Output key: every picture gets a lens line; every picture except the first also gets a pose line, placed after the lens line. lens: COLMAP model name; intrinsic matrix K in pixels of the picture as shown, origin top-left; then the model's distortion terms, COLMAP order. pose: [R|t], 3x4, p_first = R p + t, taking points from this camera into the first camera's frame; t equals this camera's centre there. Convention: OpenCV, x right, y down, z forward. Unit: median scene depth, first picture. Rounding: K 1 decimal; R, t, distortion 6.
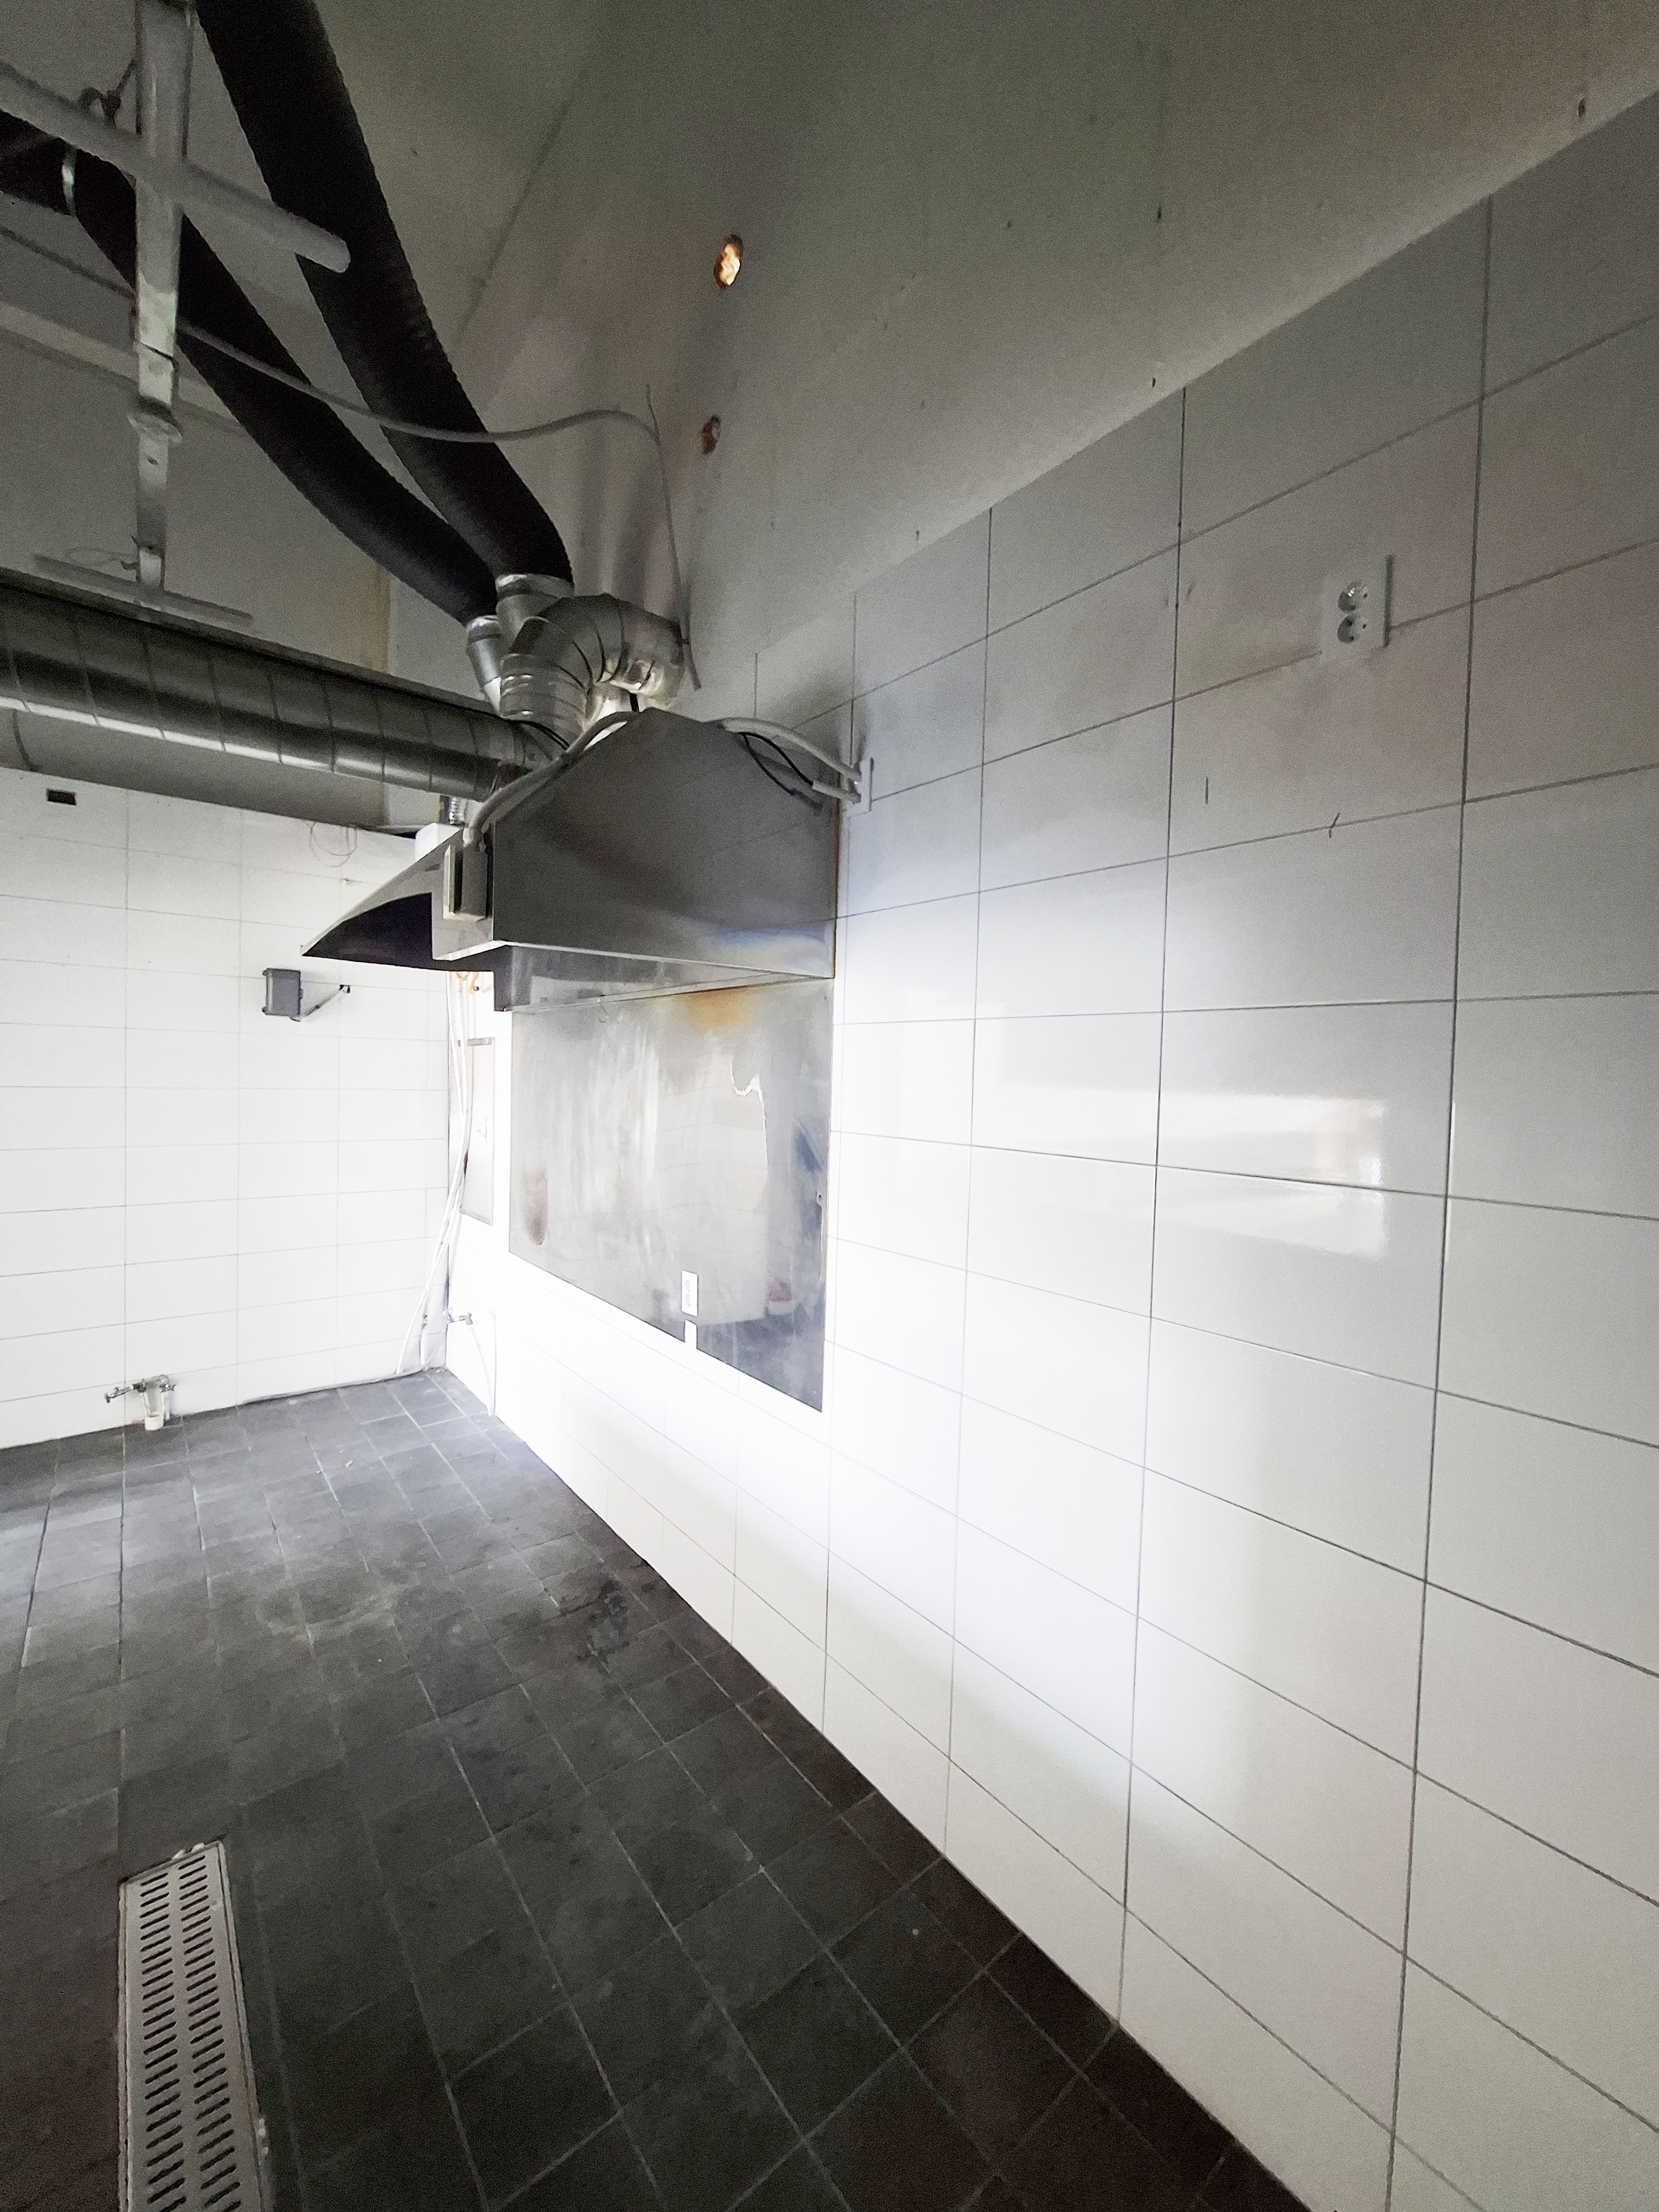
lens RADIAL K [[873.0, 0, 823.8], [0, 873.0, 1106.3], [0, 0, 1]] dist [-0.006362, 0.000533]
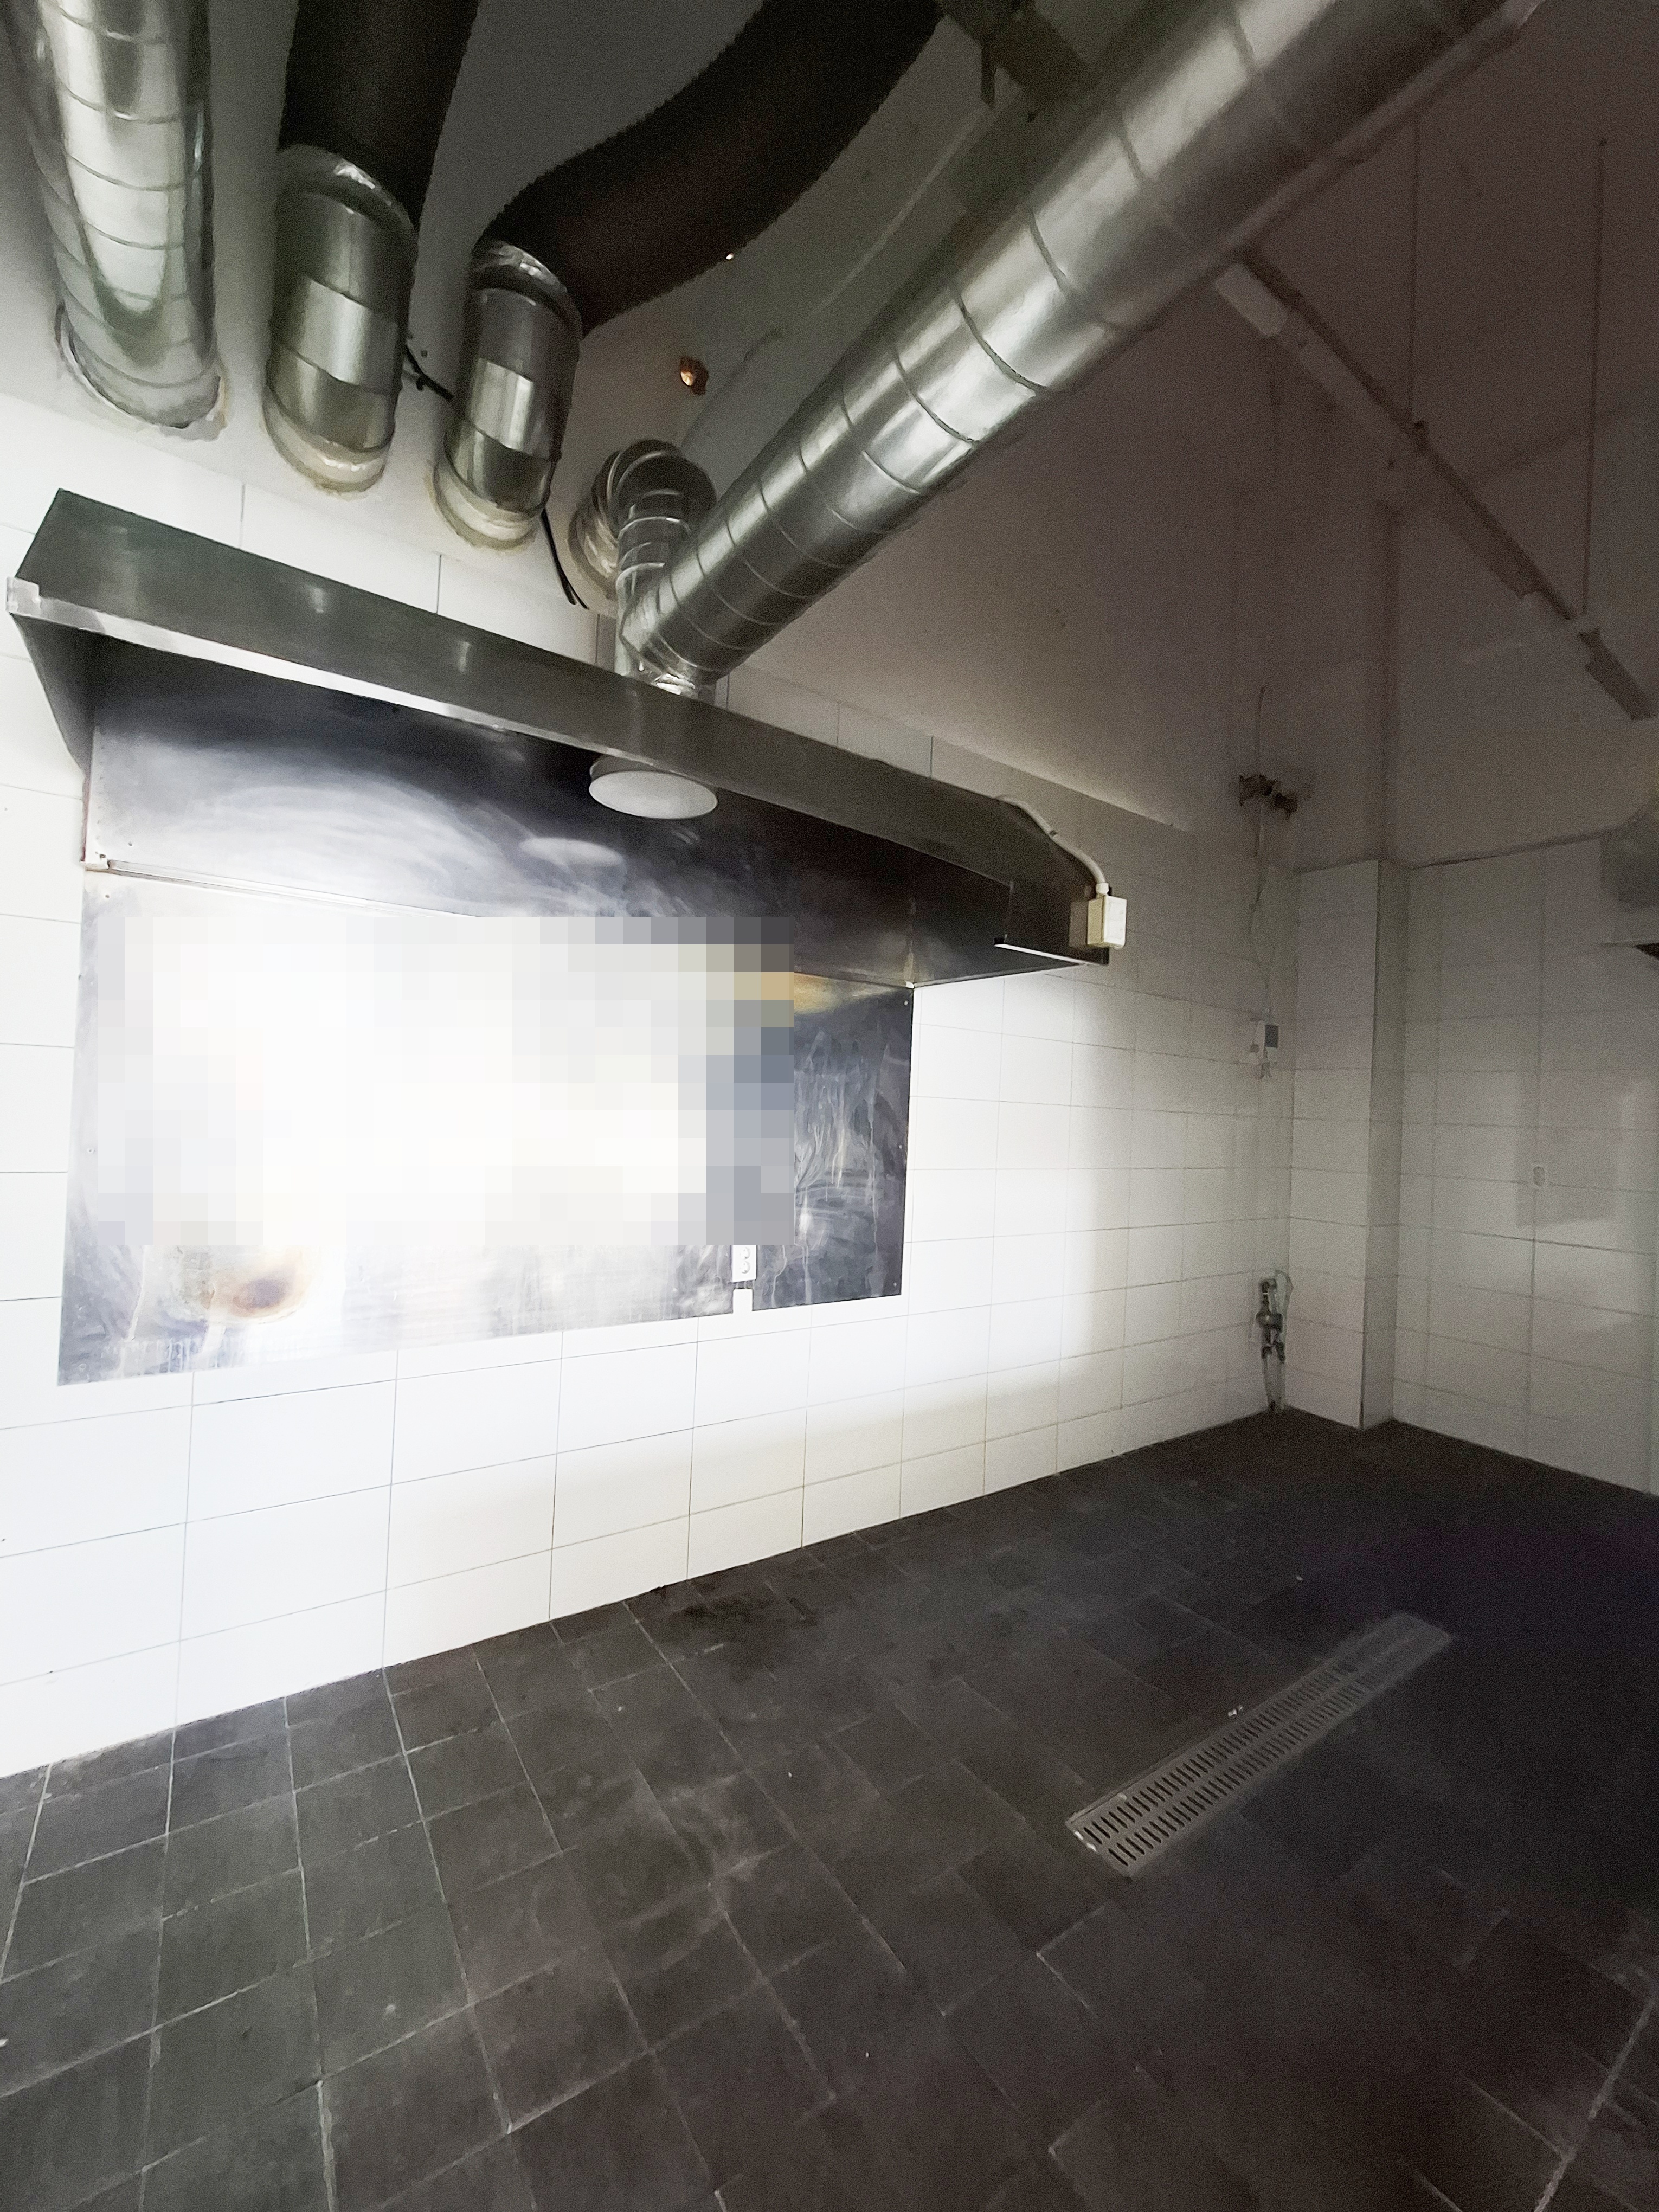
lens RADIAL K [[873.0, 0, 824.0], [0, 873.0, 1097.6], [0, 0, 1]] dist [-0.006362, 0.000533]
pose [[0.071899, -0.005392, 0.997397, -1.216899], [0.000153, 0.999985, 0.005395, 0.017407], [-0.997412, -0.000236, 0.071899, 0.865474]]
